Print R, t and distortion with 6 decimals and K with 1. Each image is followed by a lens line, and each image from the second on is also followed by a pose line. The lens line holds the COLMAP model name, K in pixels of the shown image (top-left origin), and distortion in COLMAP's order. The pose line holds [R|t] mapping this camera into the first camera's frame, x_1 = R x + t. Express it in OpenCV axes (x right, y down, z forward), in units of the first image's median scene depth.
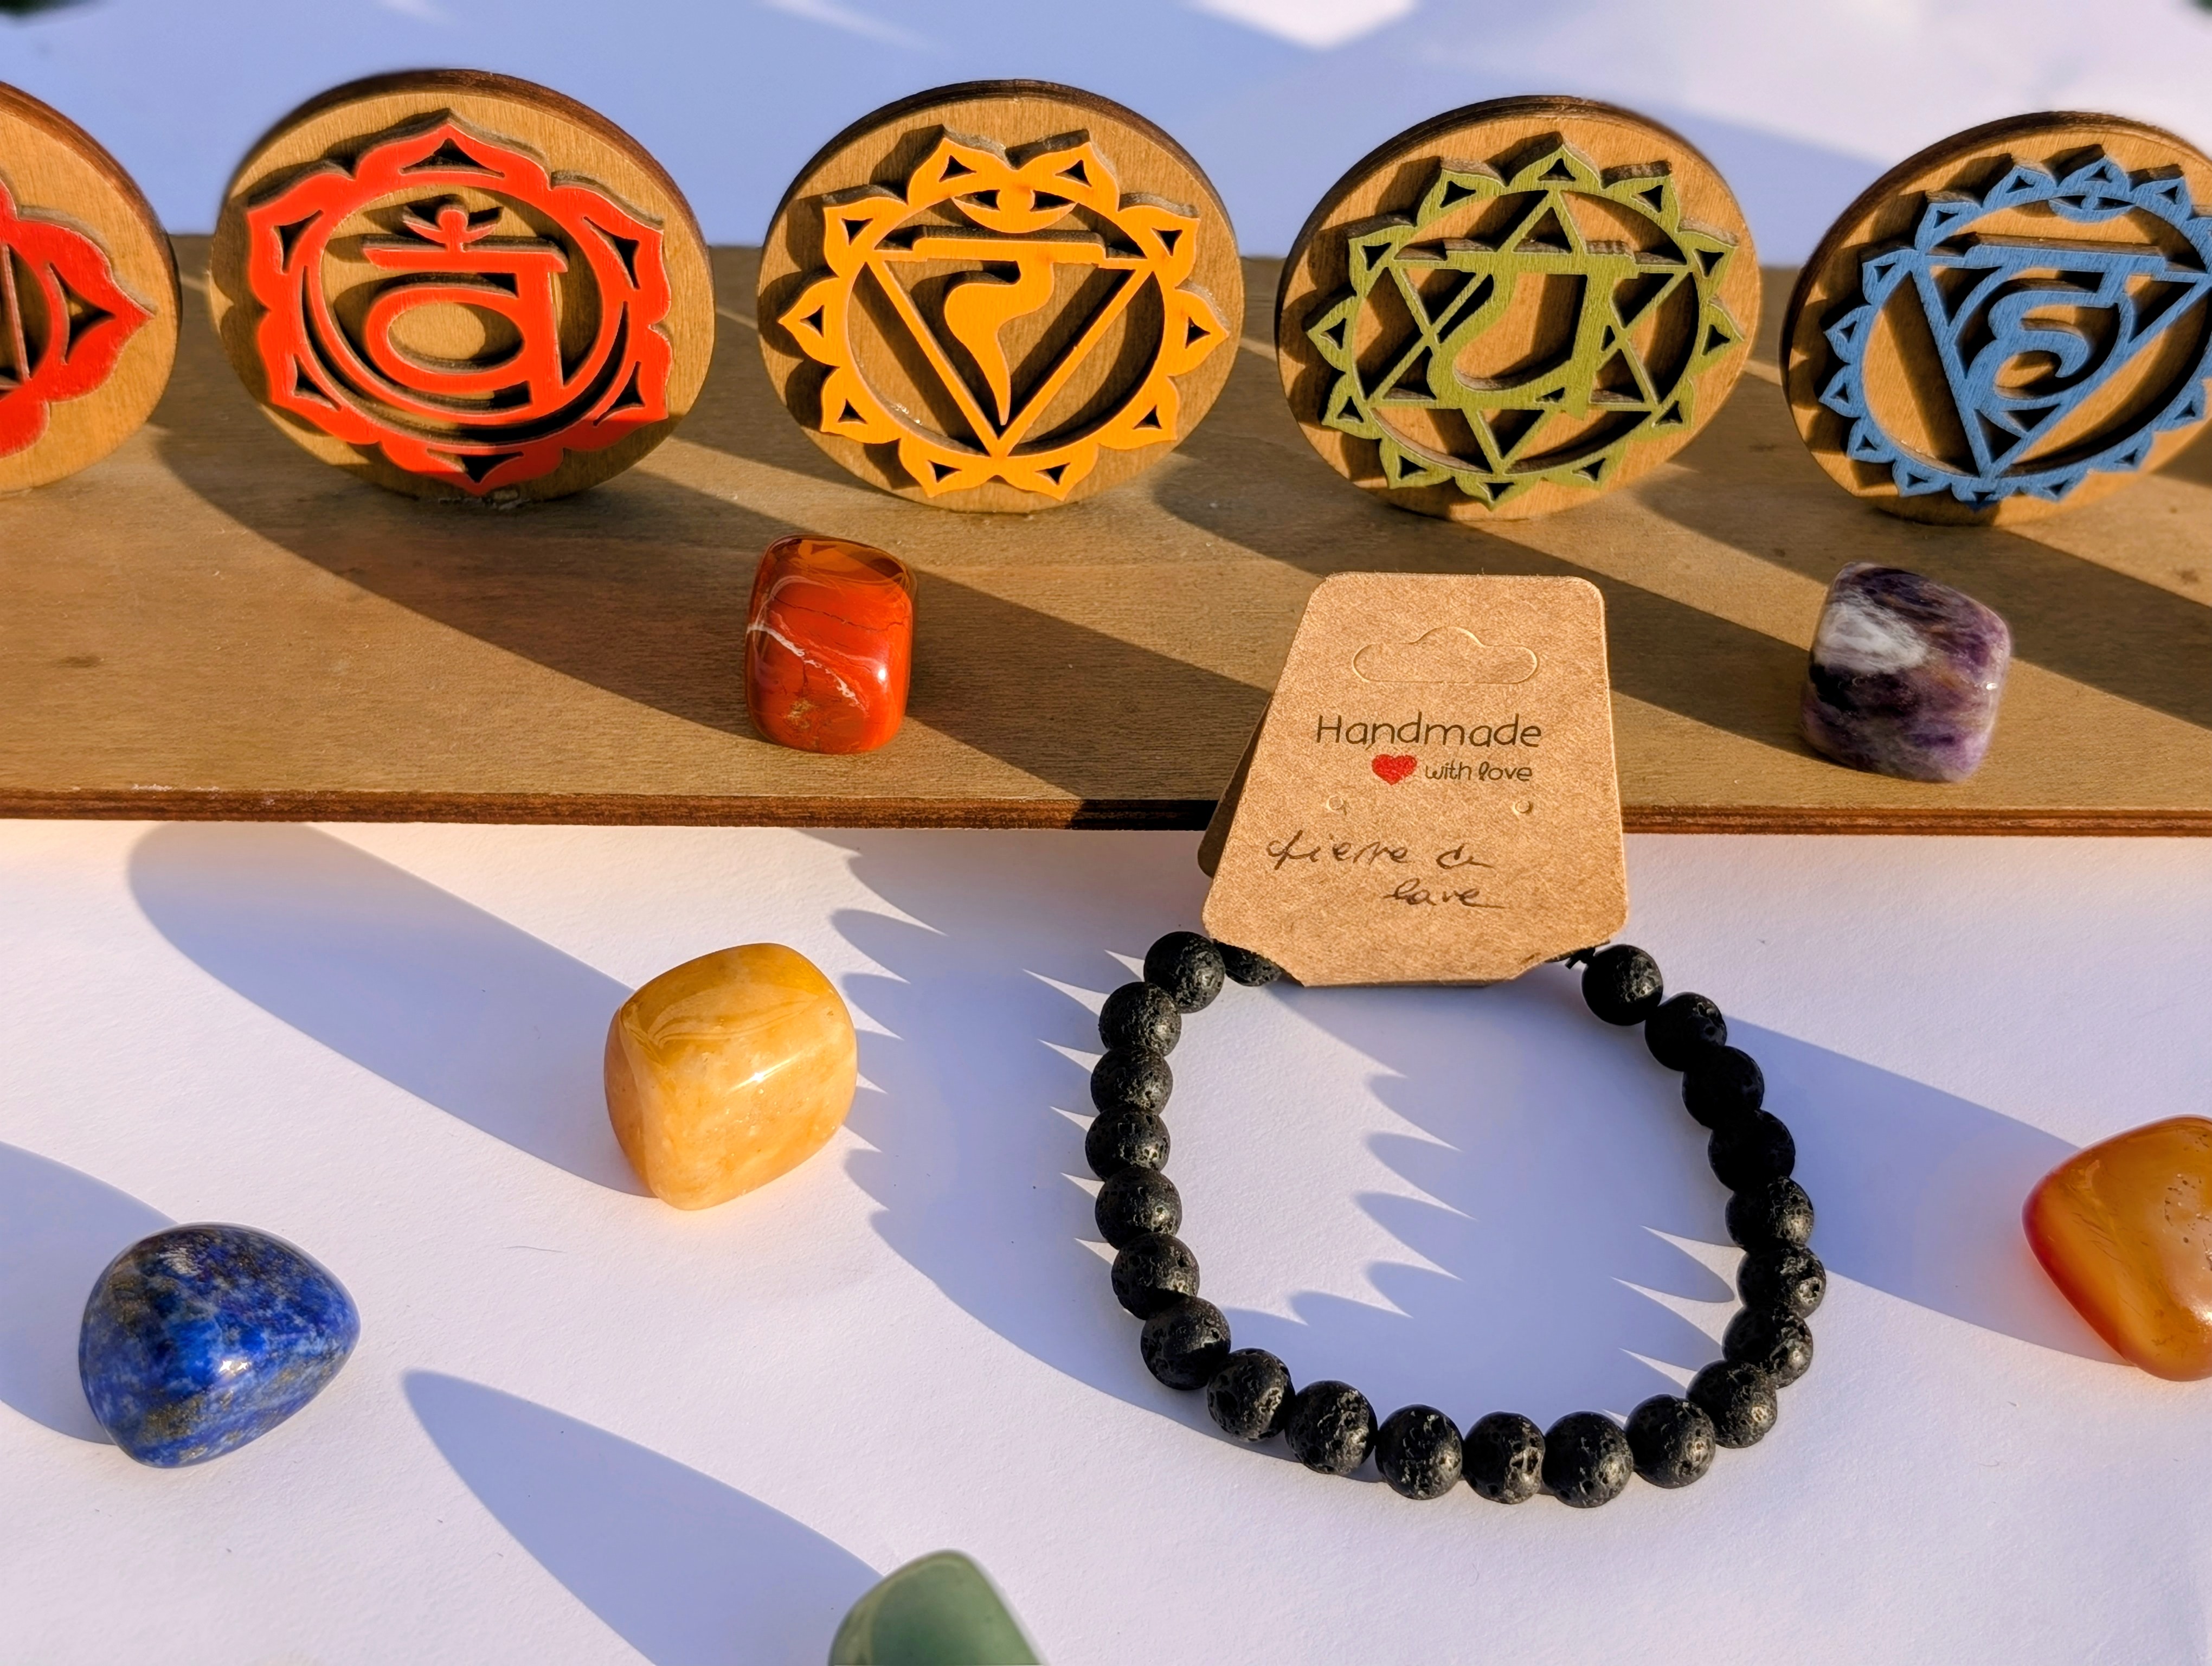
lens RADIAL K [[3320.7, 0, 1112.8], [0, 3320.7, 800.0], [0, 0, 1]] dist [0.212375, -1.277257]
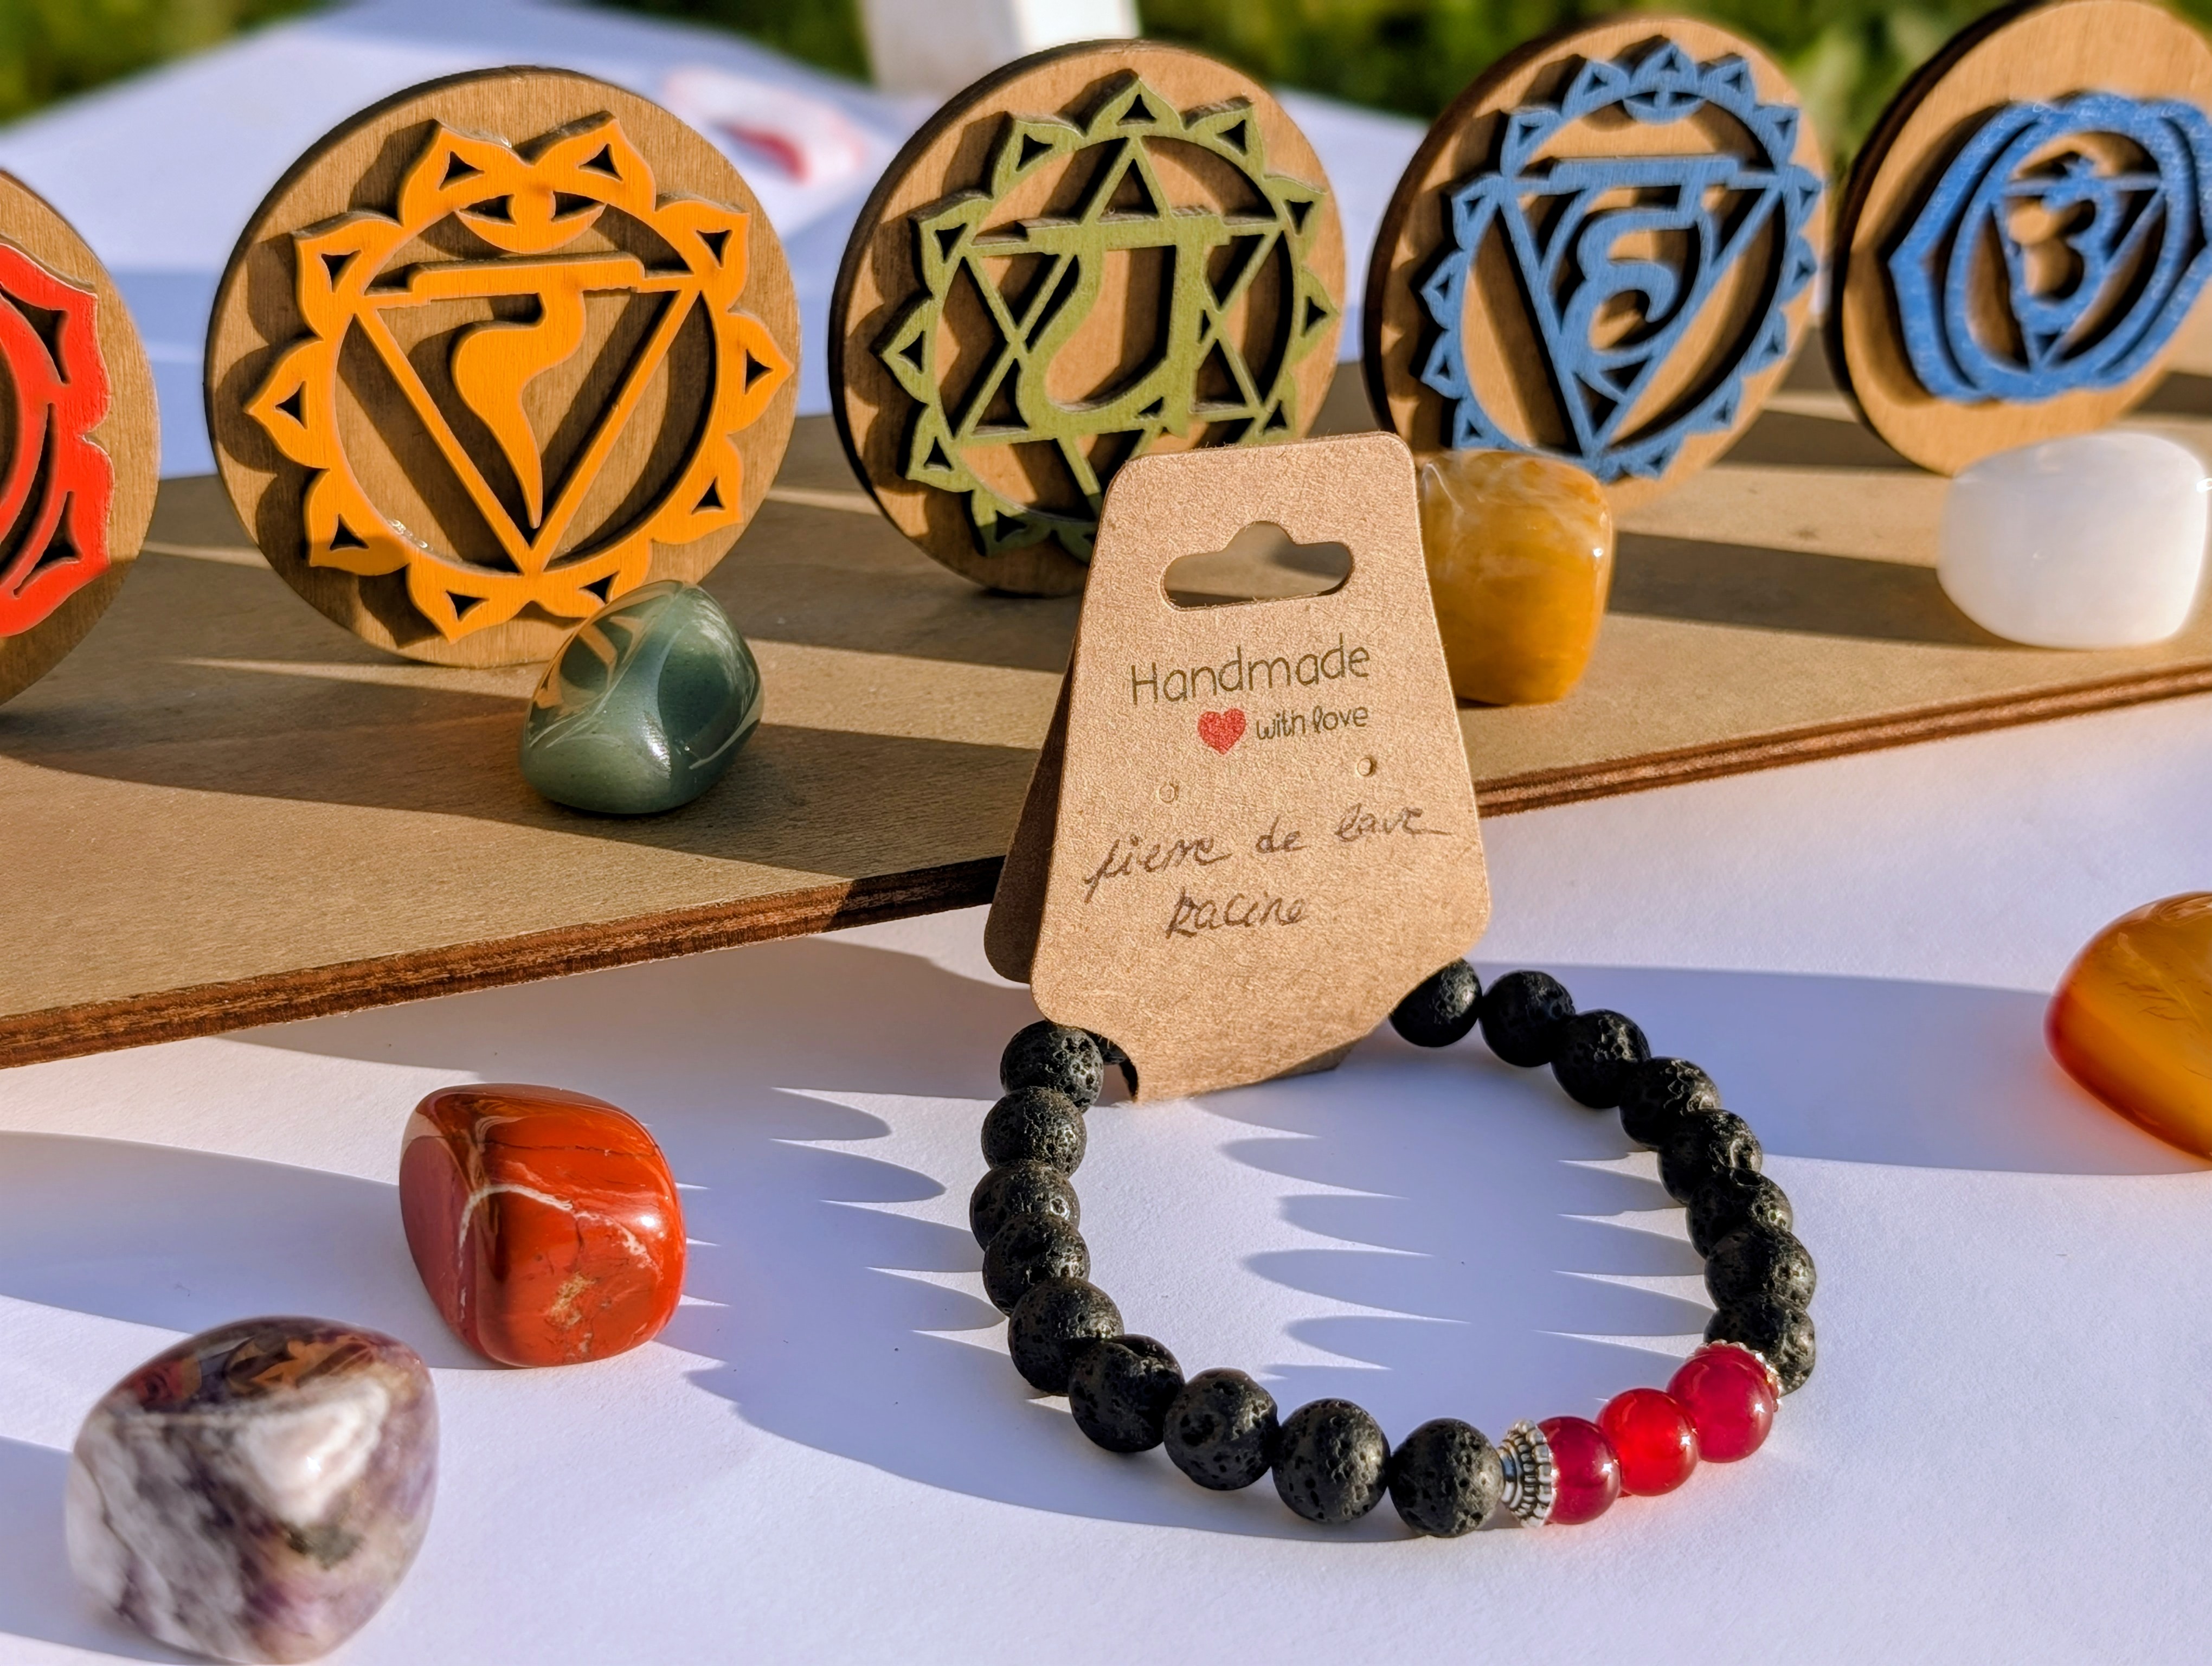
lens RADIAL K [[3320.7, 0, 1112.8], [0, 3320.7, 800.0], [0, 0, 1]] dist [0.212375, -1.277257]
pose [[0.922375, -0.175362, 0.344198, -0.197533], [0.259025, 0.941796, -0.214305, 0.160729], [-0.286583, 0.286825, 0.914112, 0.251308]]
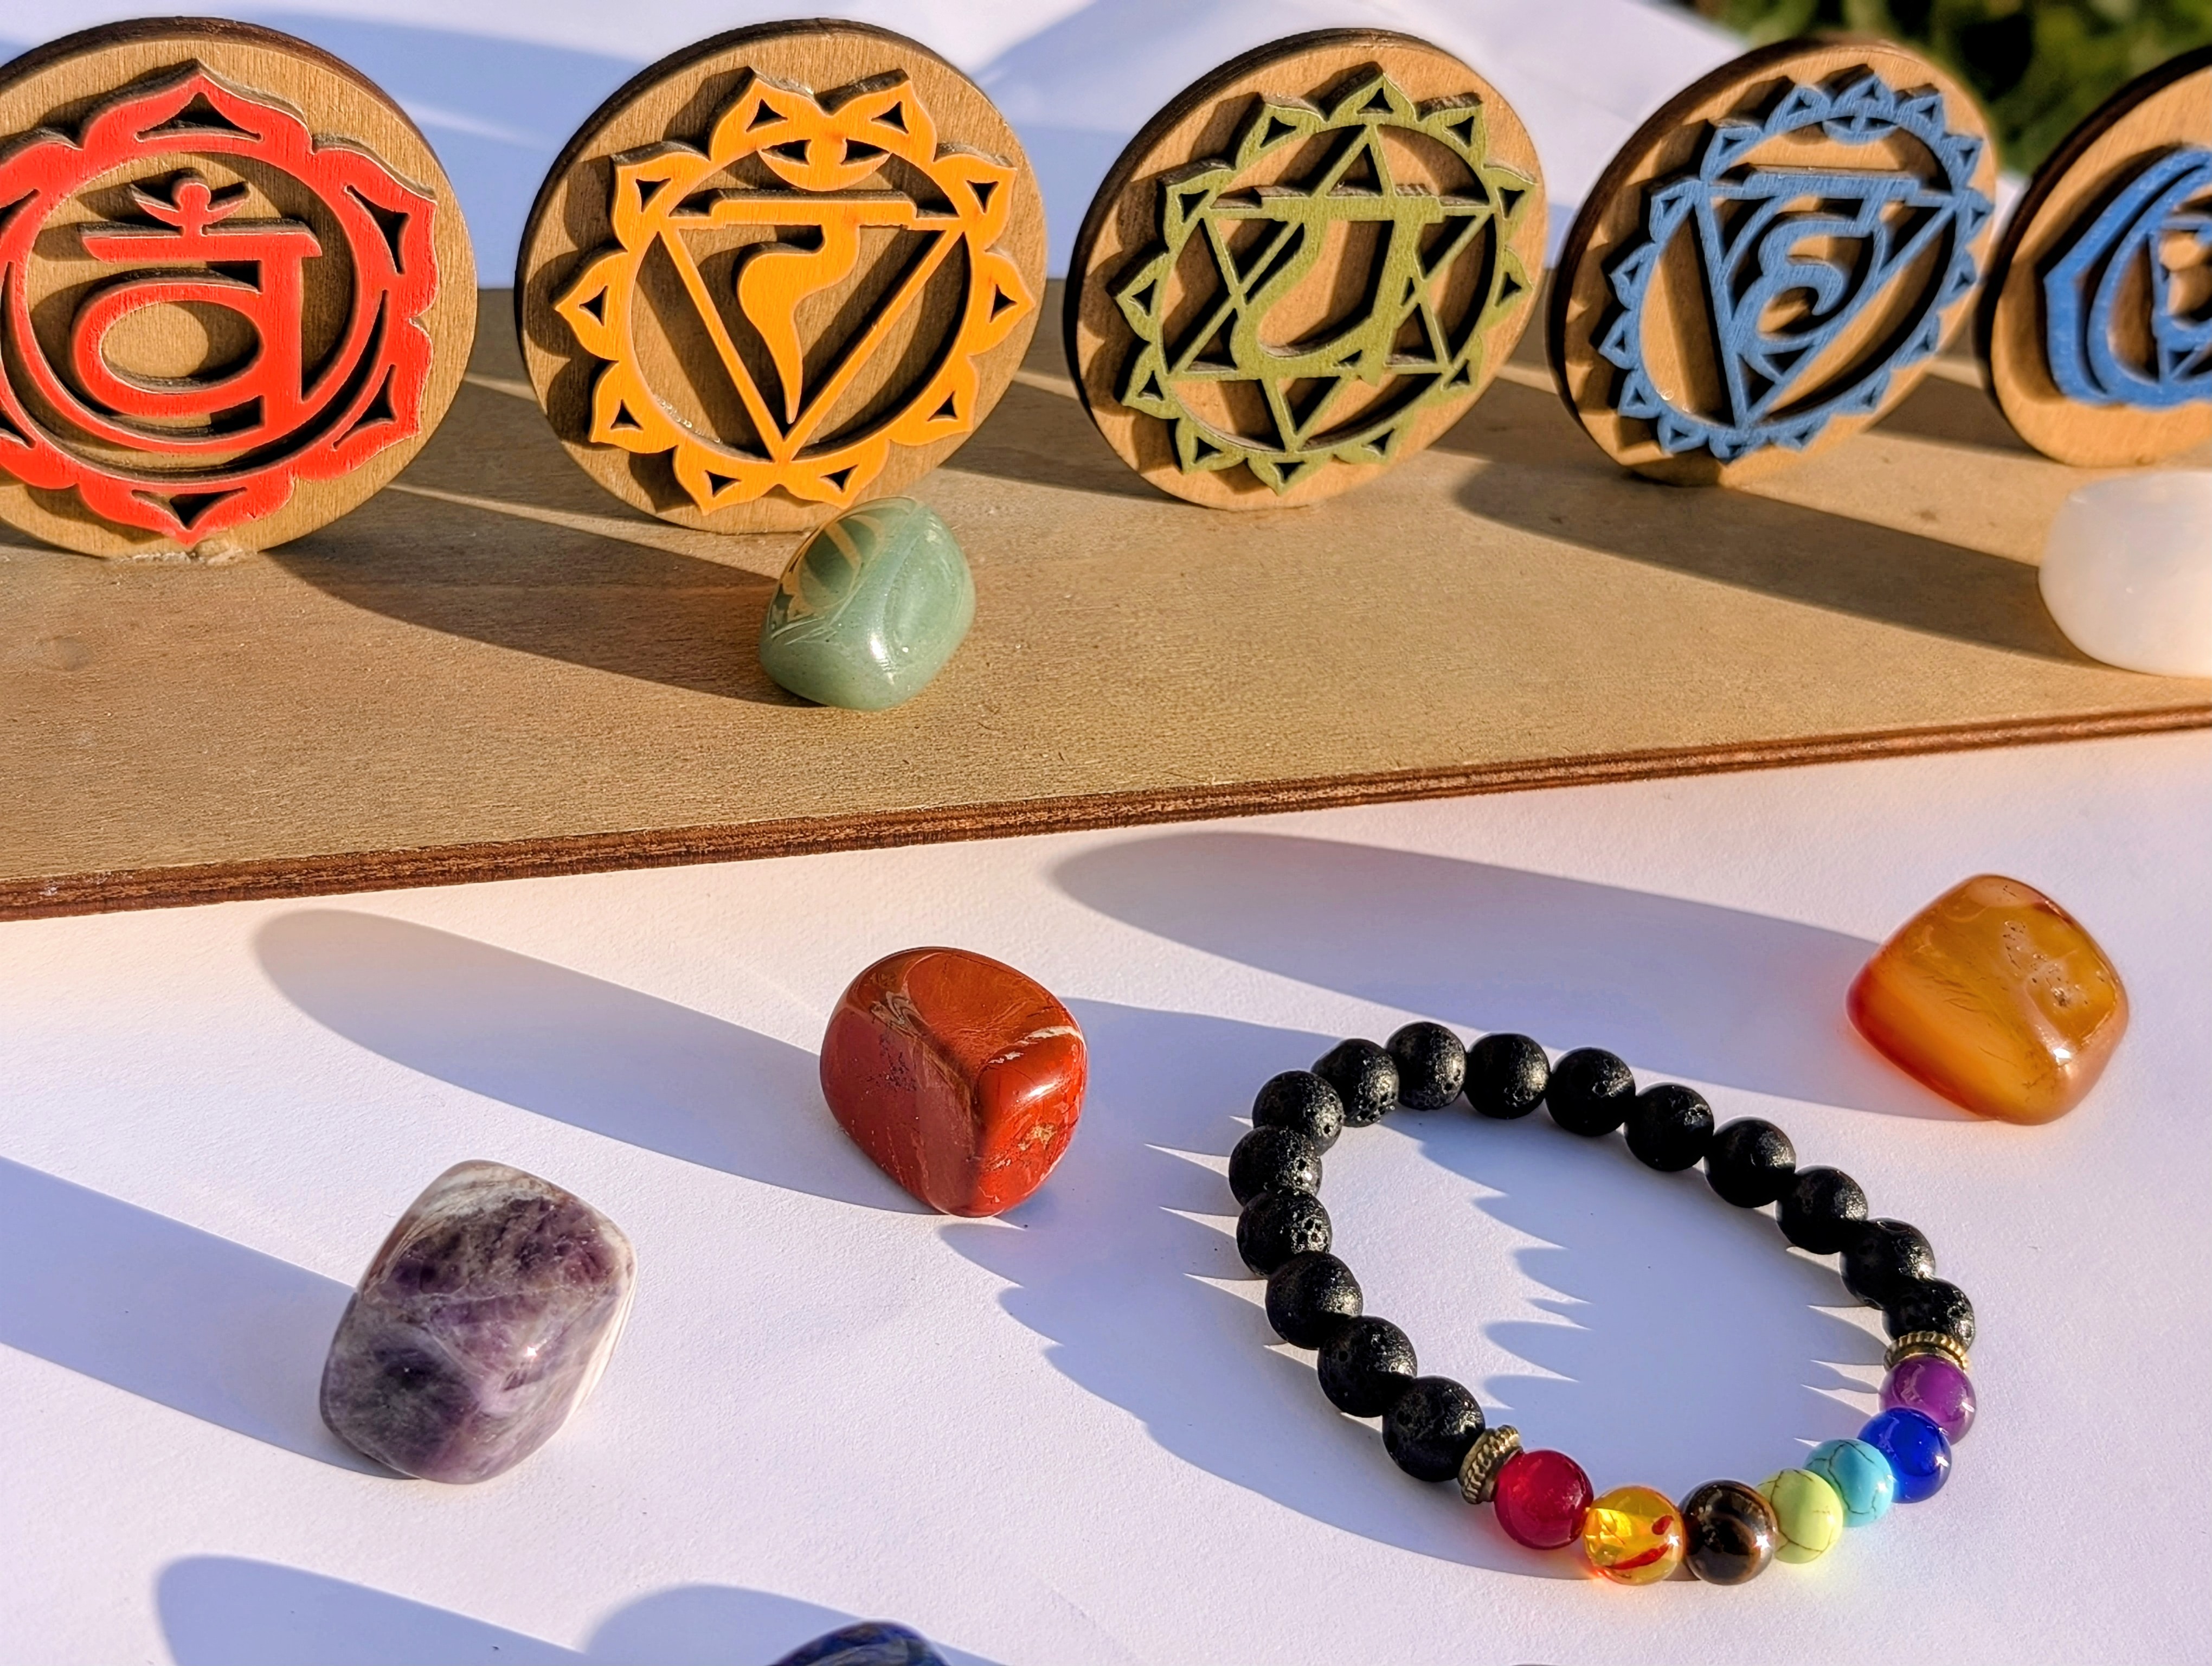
lens RADIAL K [[3320.7, 0, 1112.8], [0, 3320.7, 800.0], [0, 0, 1]] dist [0.212375, -1.277257]
pose [[0.947715, -0.096276, 0.304249, -0.238942], [0.127403, 0.988277, -0.084123, 0.075738], [-0.292584, 0.118487, 0.948871, 0.140253]]
